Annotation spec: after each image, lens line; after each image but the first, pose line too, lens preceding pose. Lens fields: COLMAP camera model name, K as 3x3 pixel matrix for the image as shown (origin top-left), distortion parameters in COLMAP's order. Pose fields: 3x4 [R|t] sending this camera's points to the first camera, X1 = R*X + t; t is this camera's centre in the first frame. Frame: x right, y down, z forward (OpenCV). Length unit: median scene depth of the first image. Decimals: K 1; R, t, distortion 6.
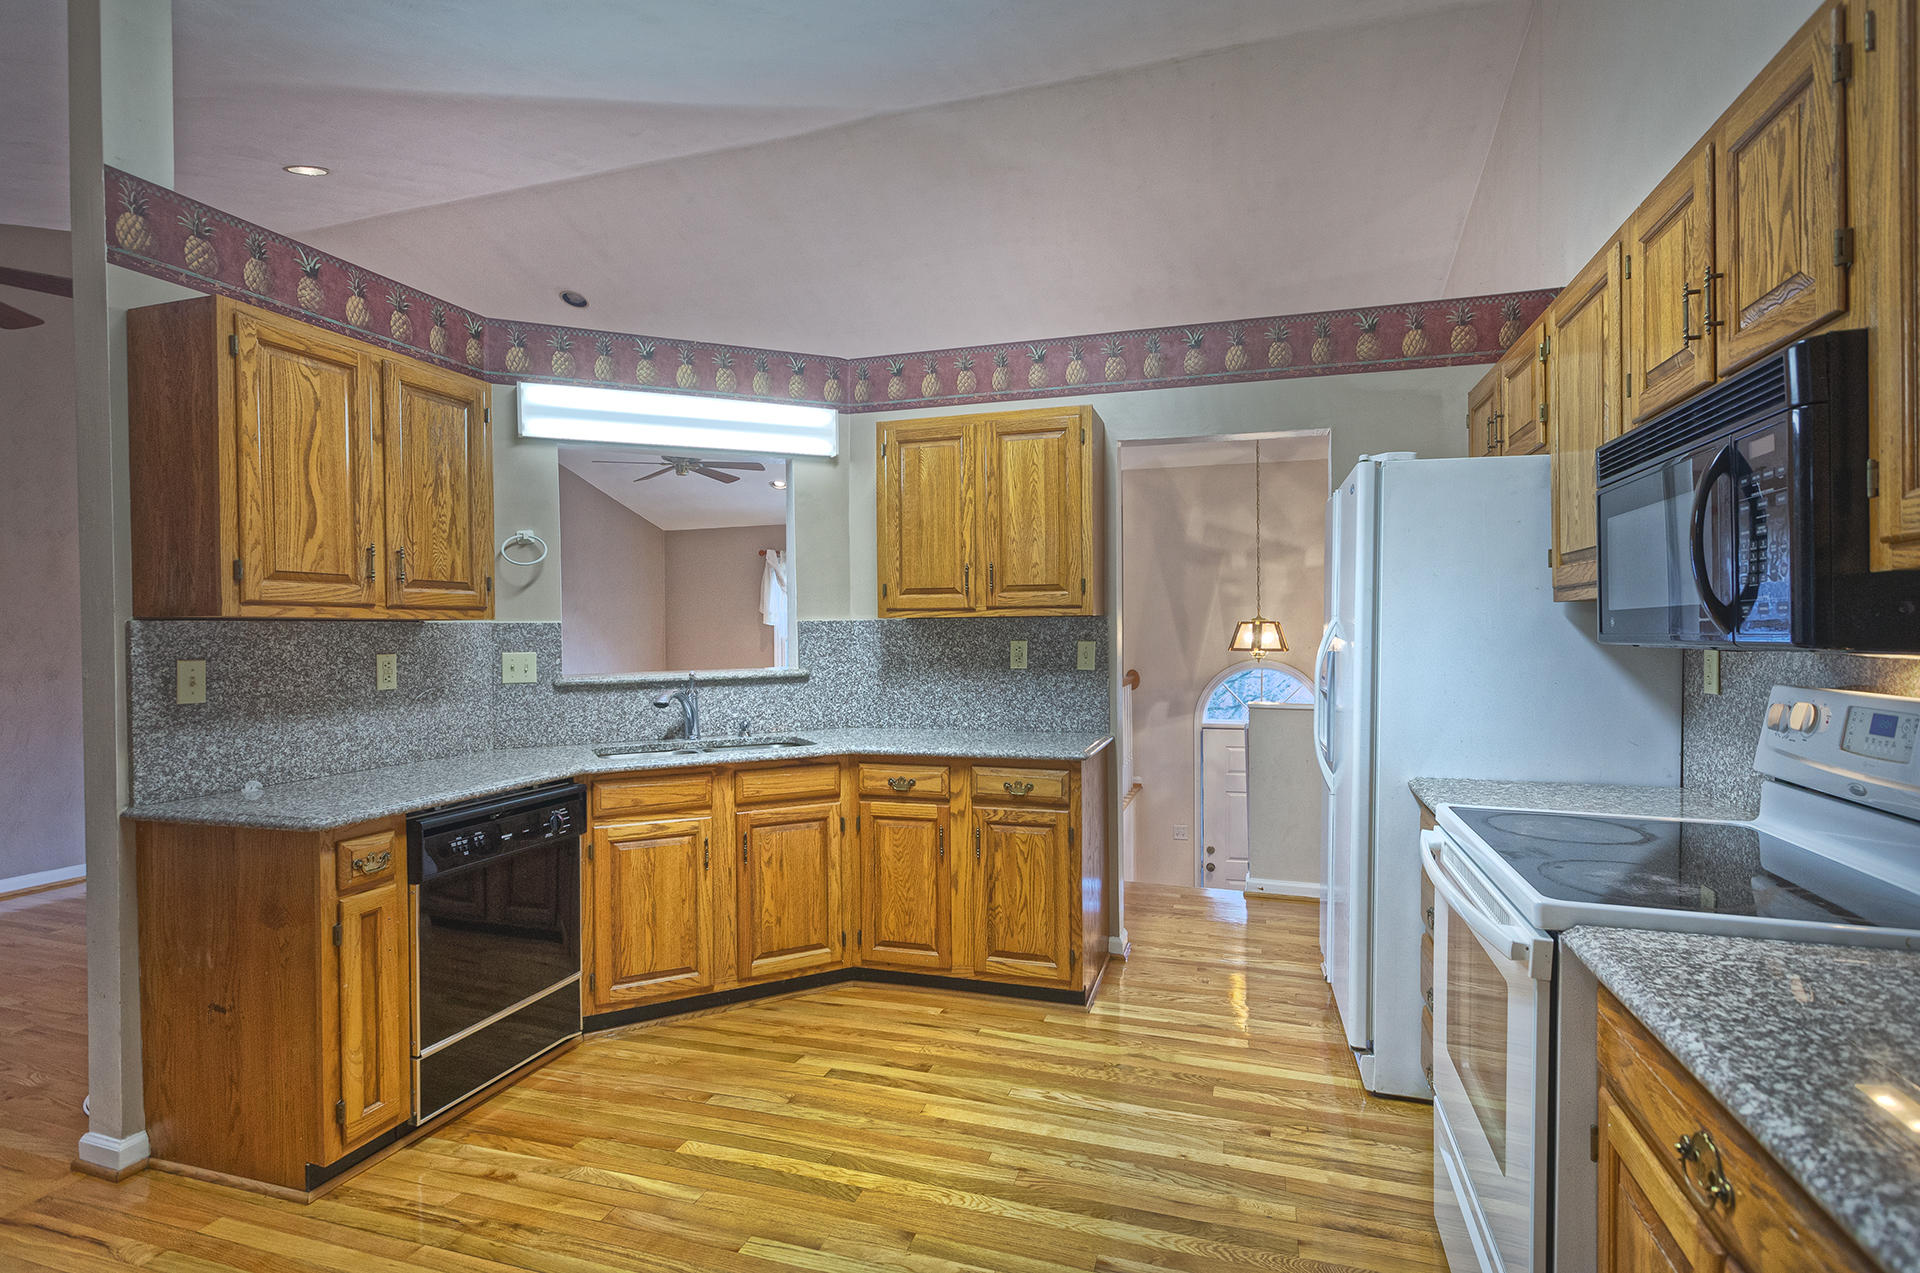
lens RADIAL K [[926.4, 0, 960.0], [0, 926.4, 636.5], [0, 0, 1]] dist [-0.004133, 0.000189]
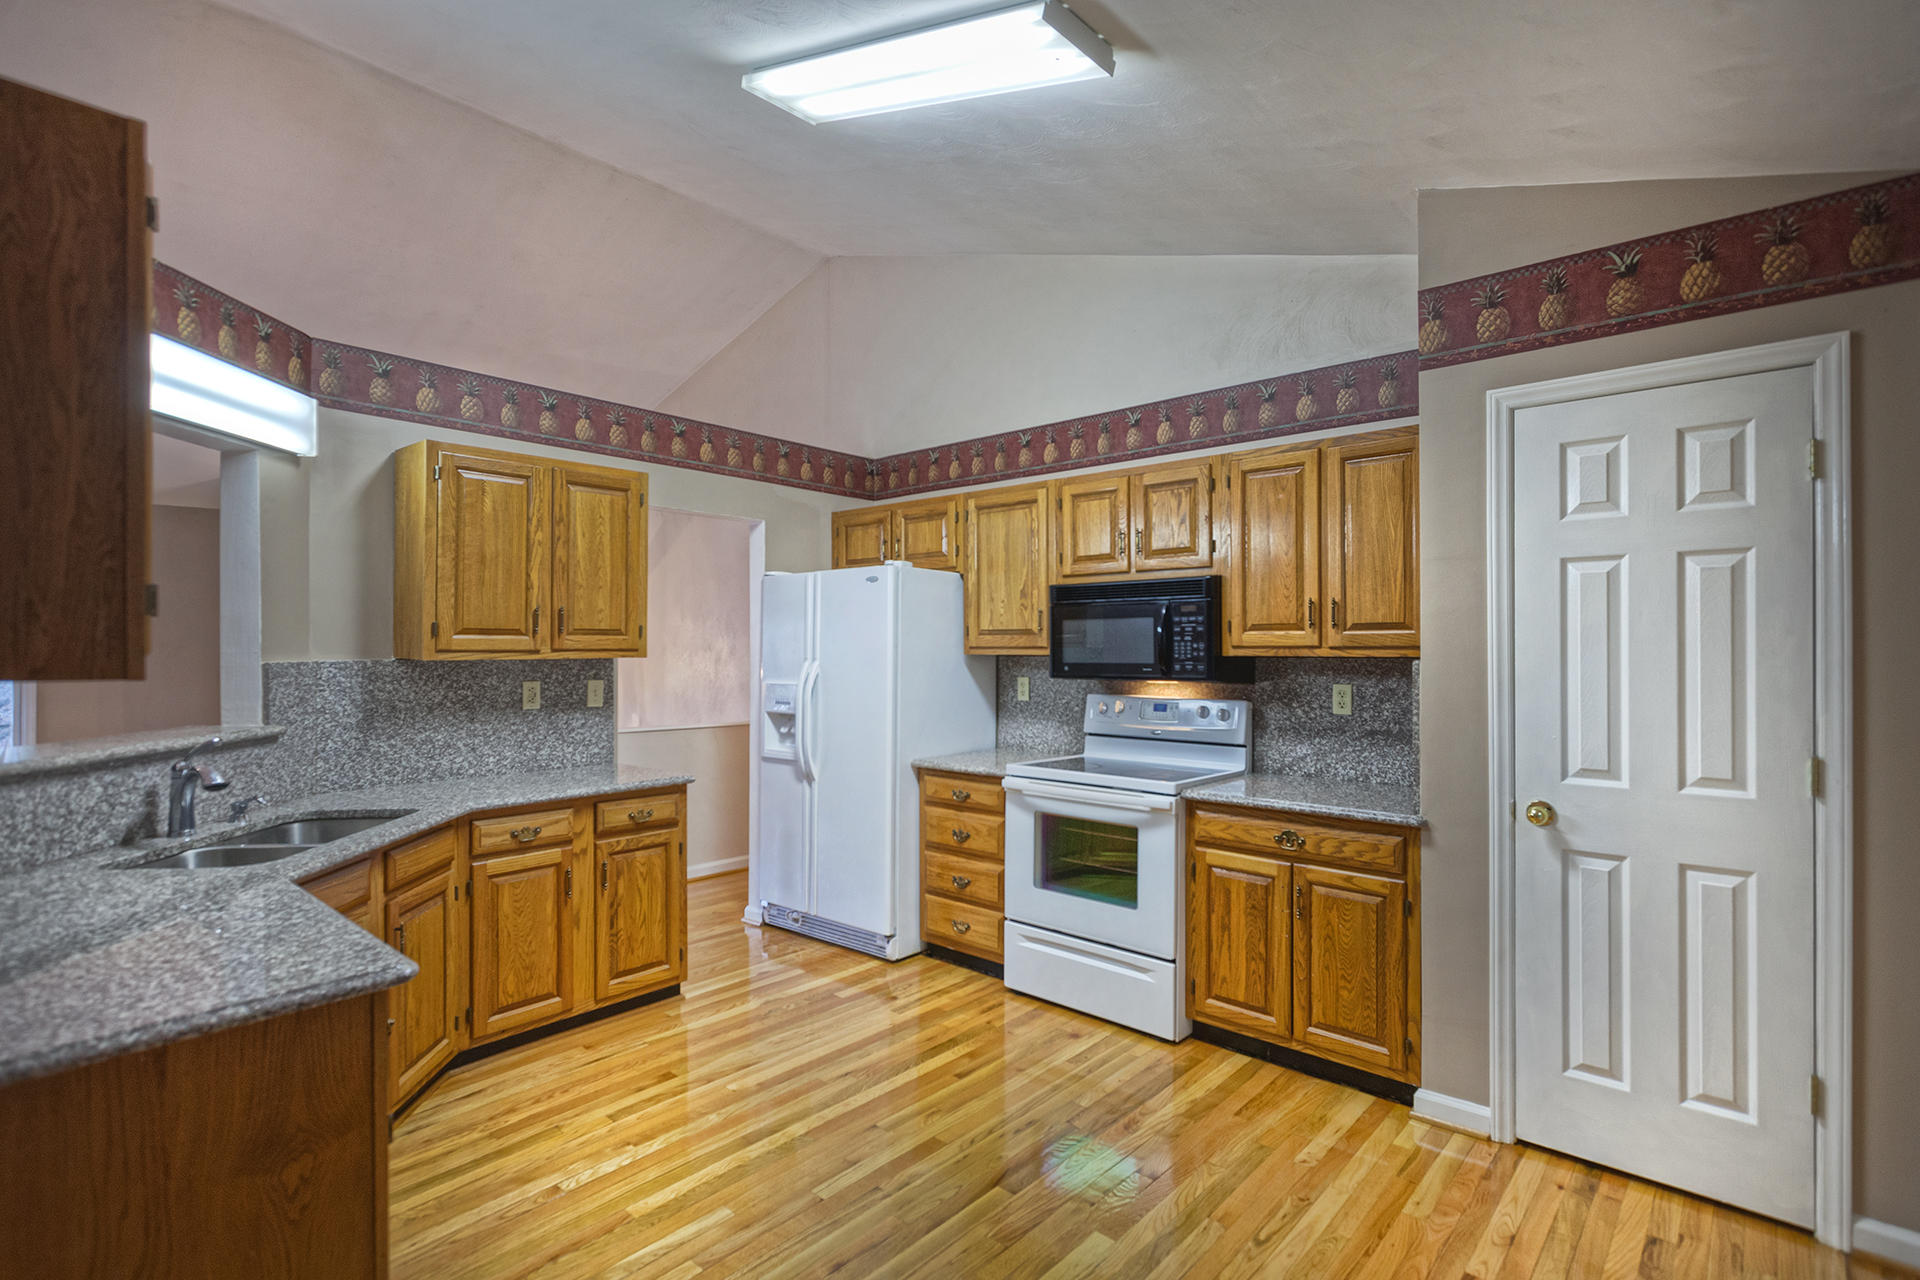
lens RADIAL K [[904.5, 0, 949.8], [0, 904.5, 638.1], [0, 0, 1]] dist [0.000522, -0.000249]
pose [[0.411003, 0.016952, 0.911476, -0.740551], [0.002227, 0.999805, -0.019599, -0.025232], [-0.911631, 0.010085, 0.410886, 0.209828]]
